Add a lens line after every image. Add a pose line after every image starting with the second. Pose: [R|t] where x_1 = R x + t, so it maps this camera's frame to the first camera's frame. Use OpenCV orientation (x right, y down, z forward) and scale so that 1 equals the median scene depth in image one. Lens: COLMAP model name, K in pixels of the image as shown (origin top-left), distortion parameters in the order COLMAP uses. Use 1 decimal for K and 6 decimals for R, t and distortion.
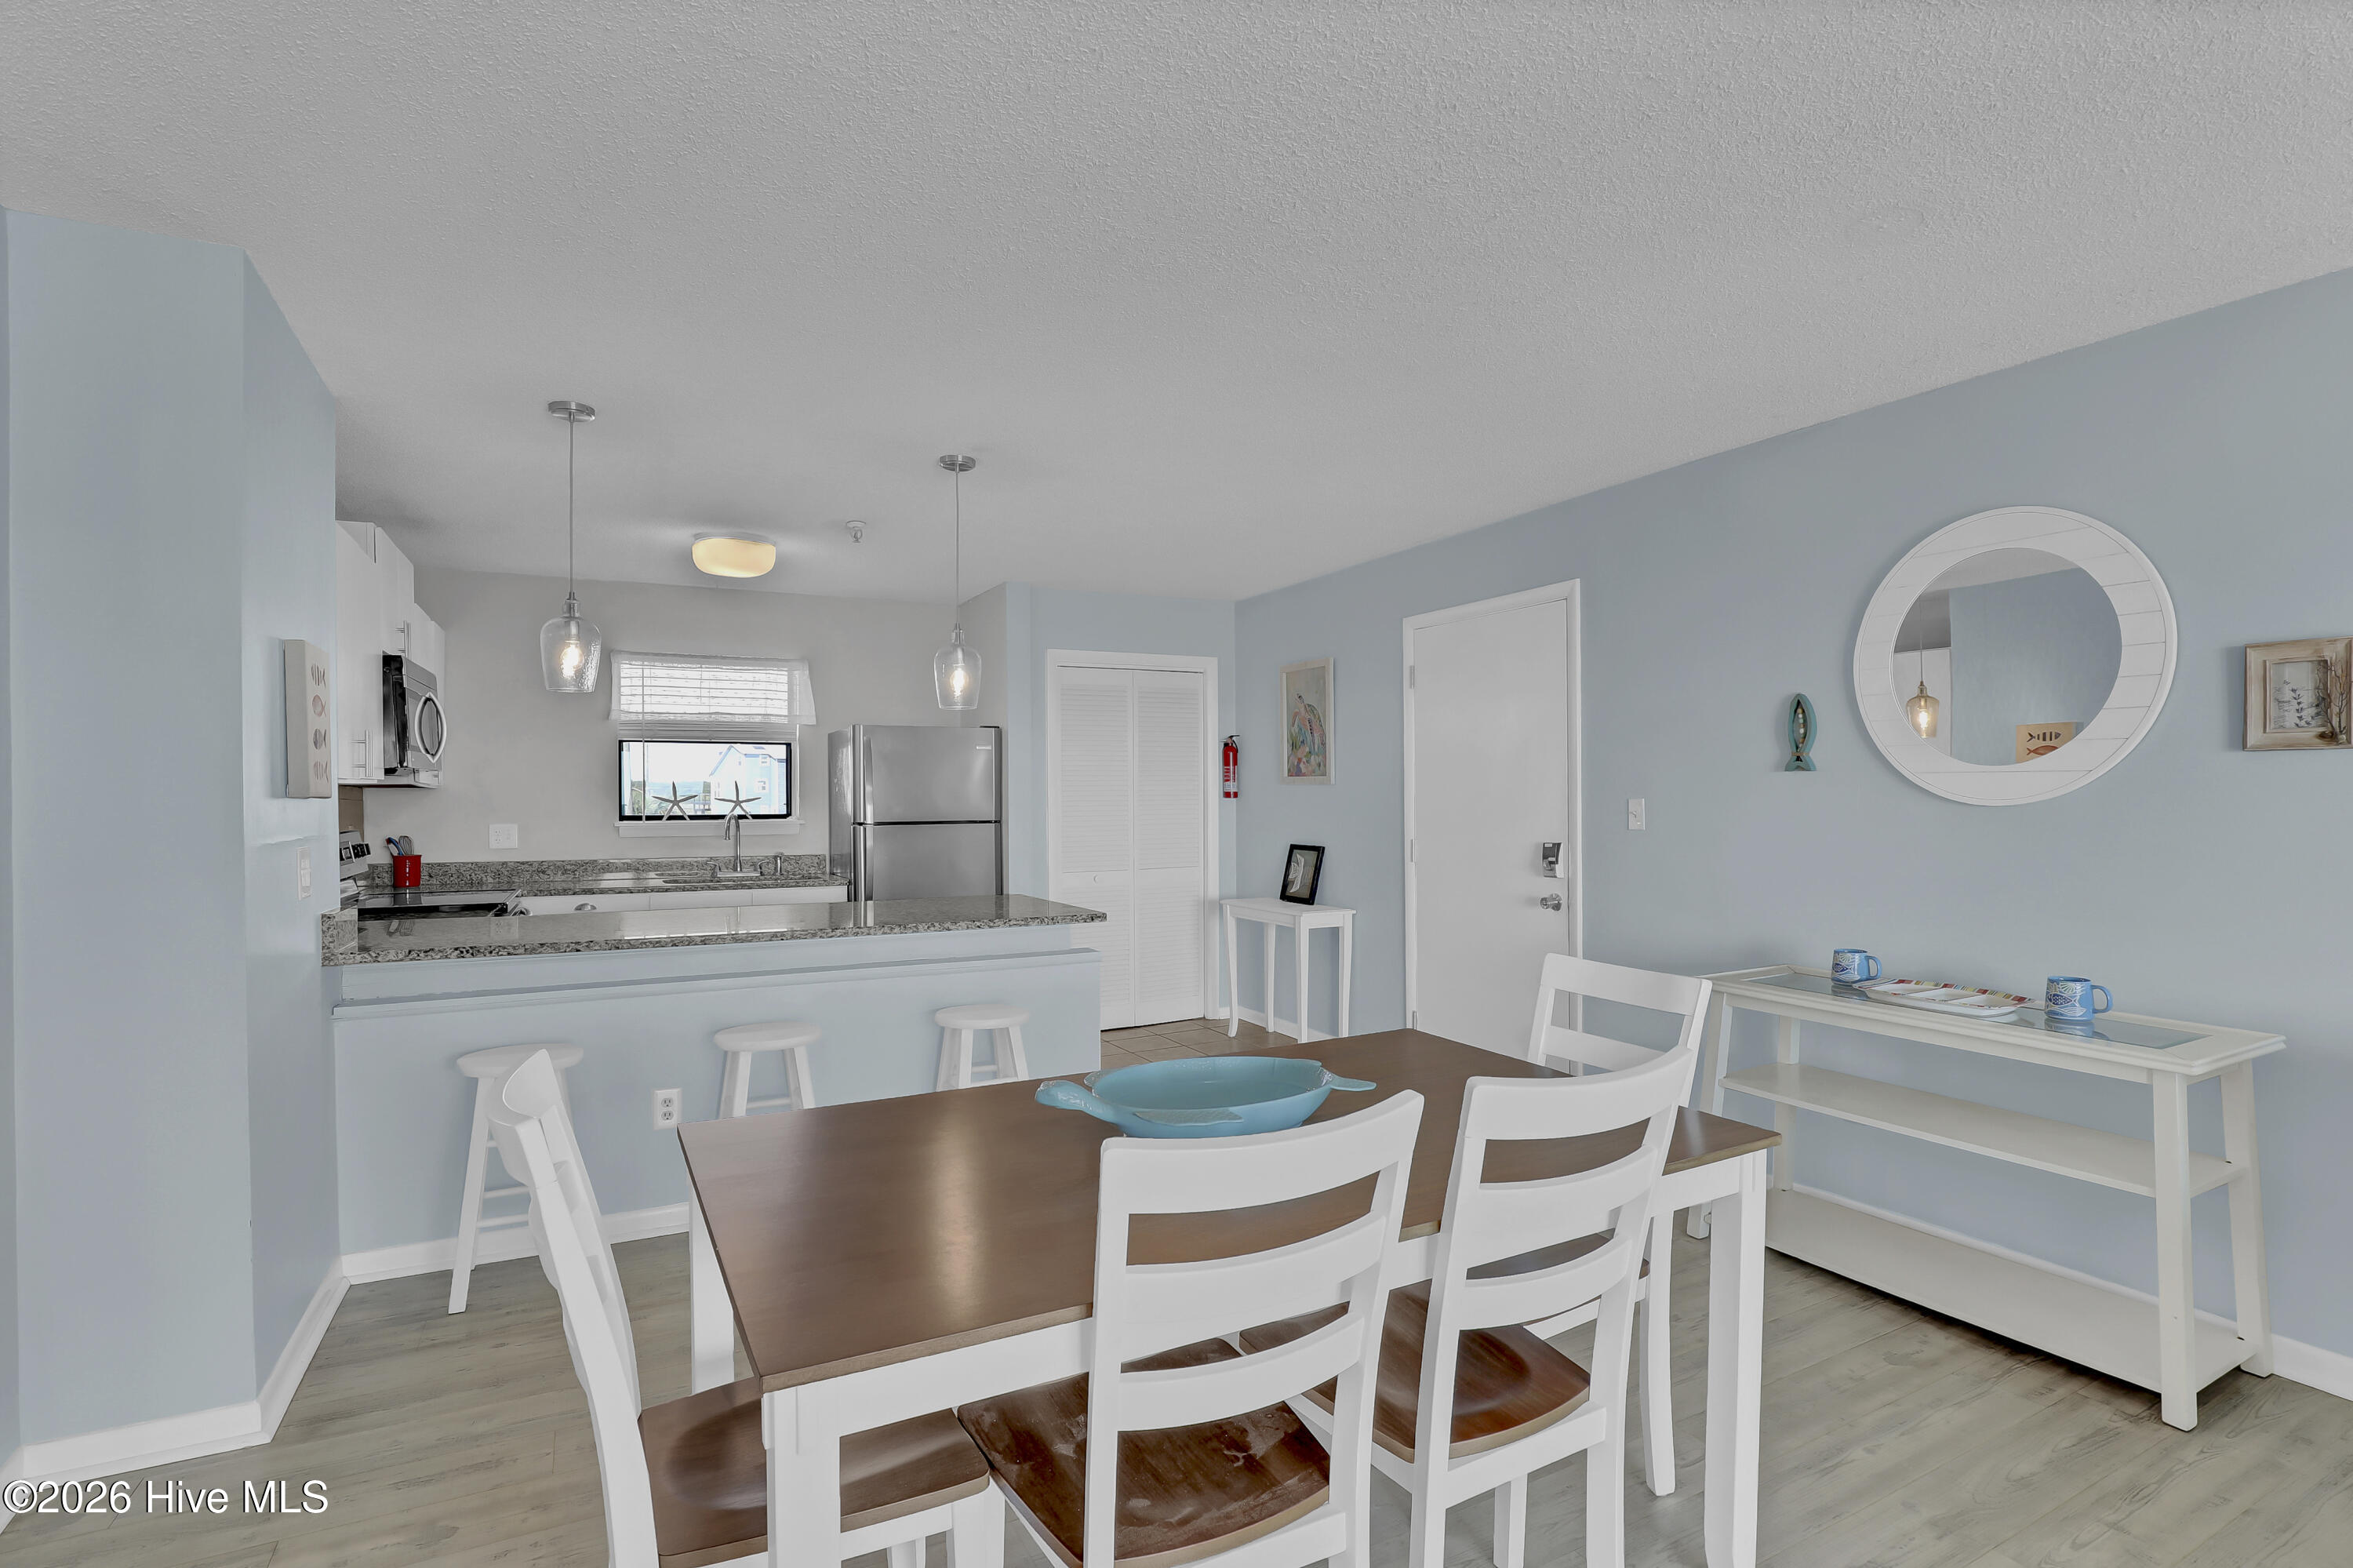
lens RADIAL K [[1127.4, 0, 1198.7], [0, 1127.4, 800.9], [0, 0, 1]] dist [-0.030070, 0.003731]
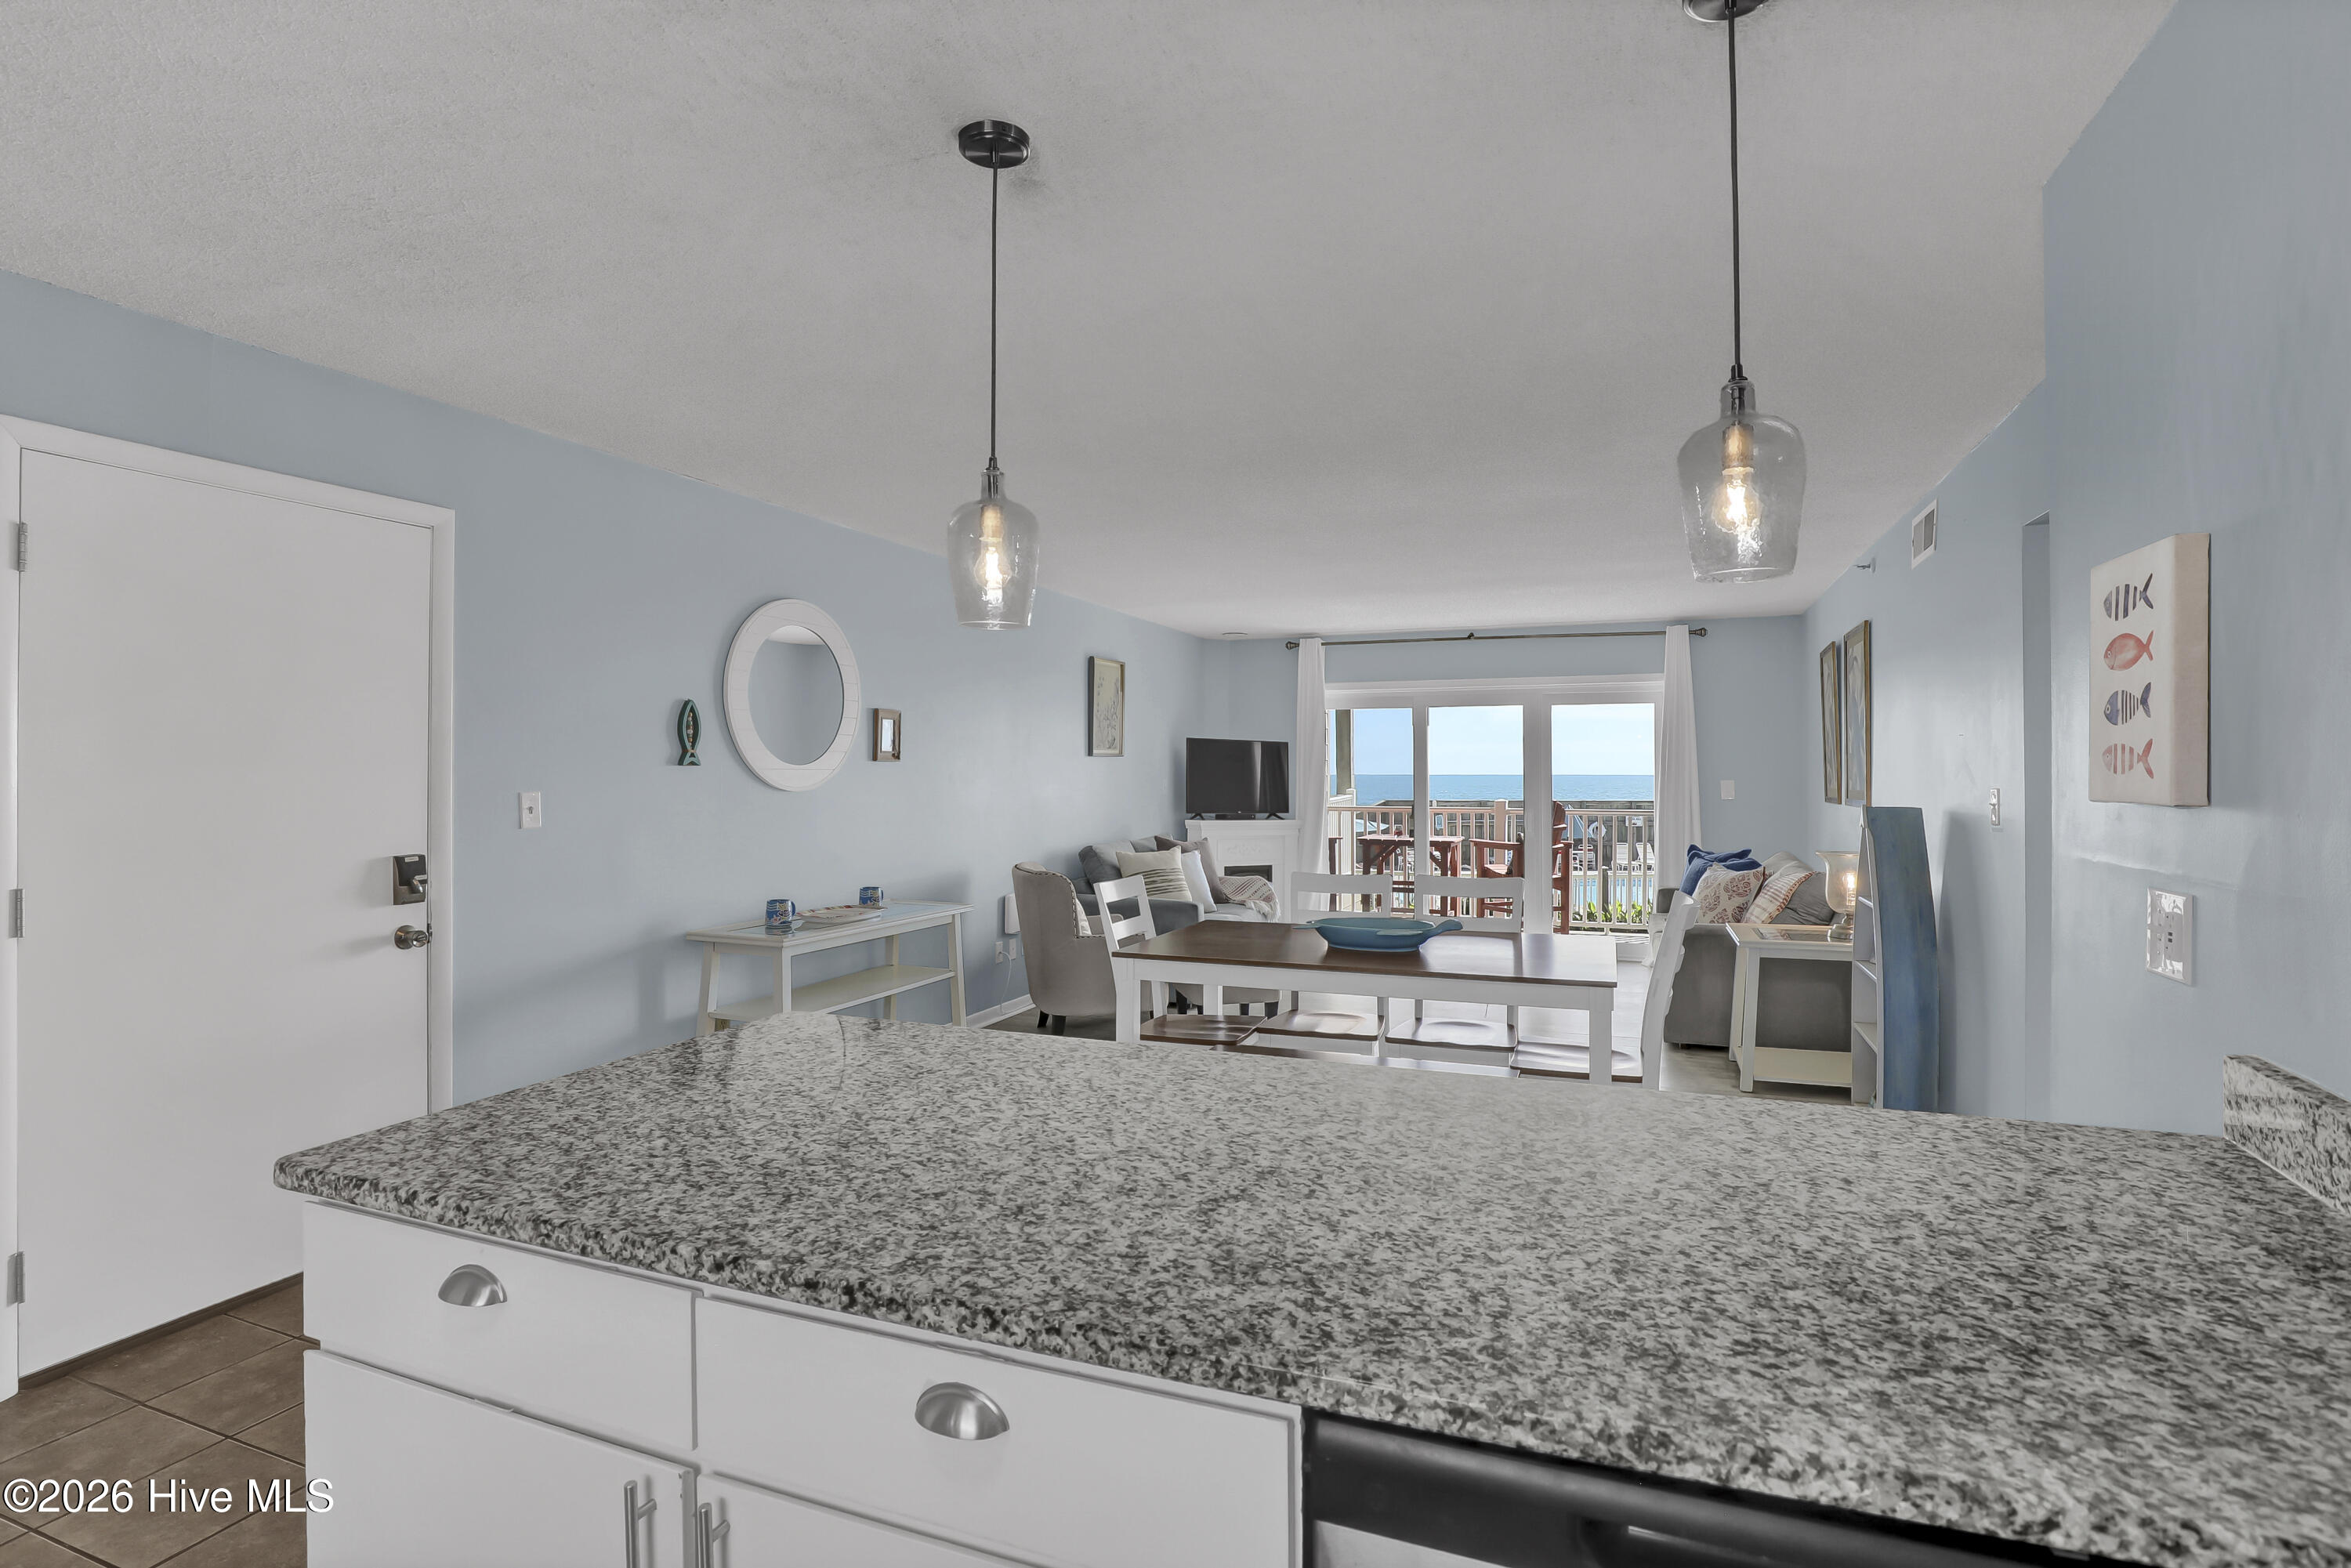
lens RADIAL K [[1126.4, 0, 1192.4], [0, 1126.4, 770.2], [0, 0, 1]] dist [-0.030070, 0.003731]
pose [[-0.646136, 0.003546, 0.763214, -0.459927], [0.006363, 0.999979, 0.000741, -0.012830], [-0.763196, 0.005335, -0.646145, 0.884861]]
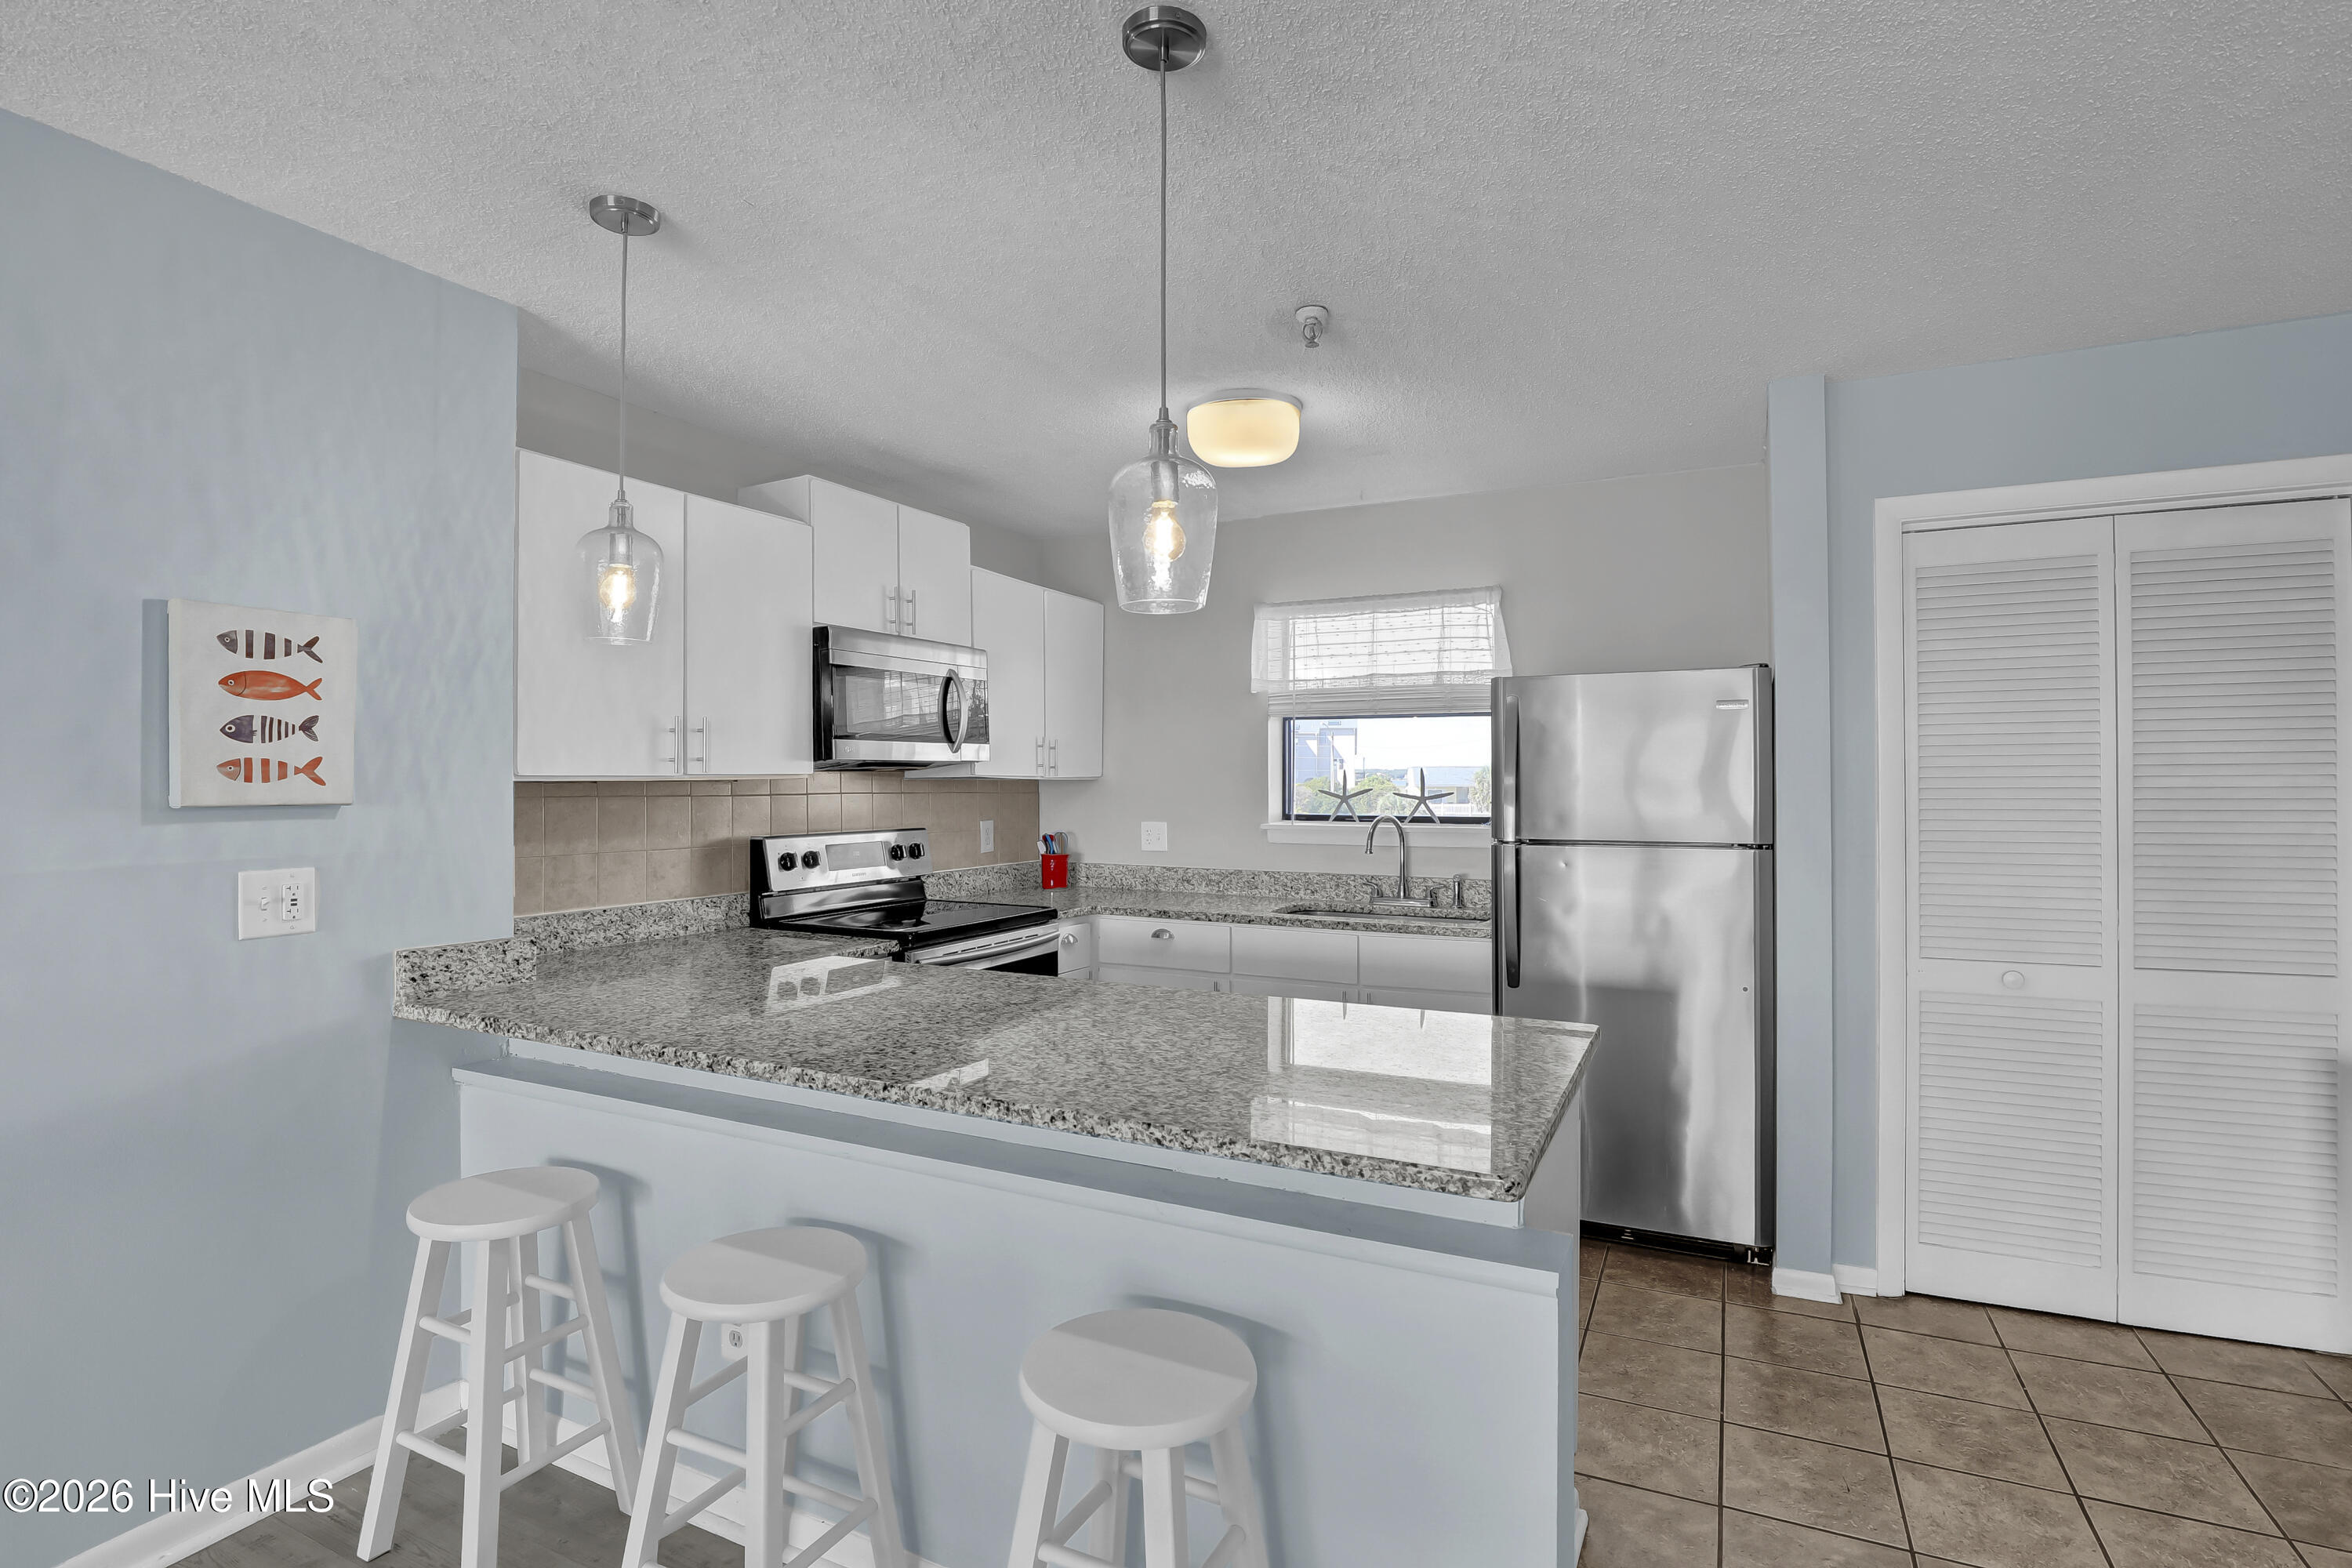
lens RADIAL K [[1126.9, 0, 1193.0], [0, 1126.9, 776.1], [0, 0, 1]] dist [-0.030070, 0.003731]
pose [[0.583850, 0.001835, -0.811860, 0.096286], [-0.005654, 0.999982, -0.001806, -0.013070], [0.811842, 0.005645, 0.583850, 0.536574]]
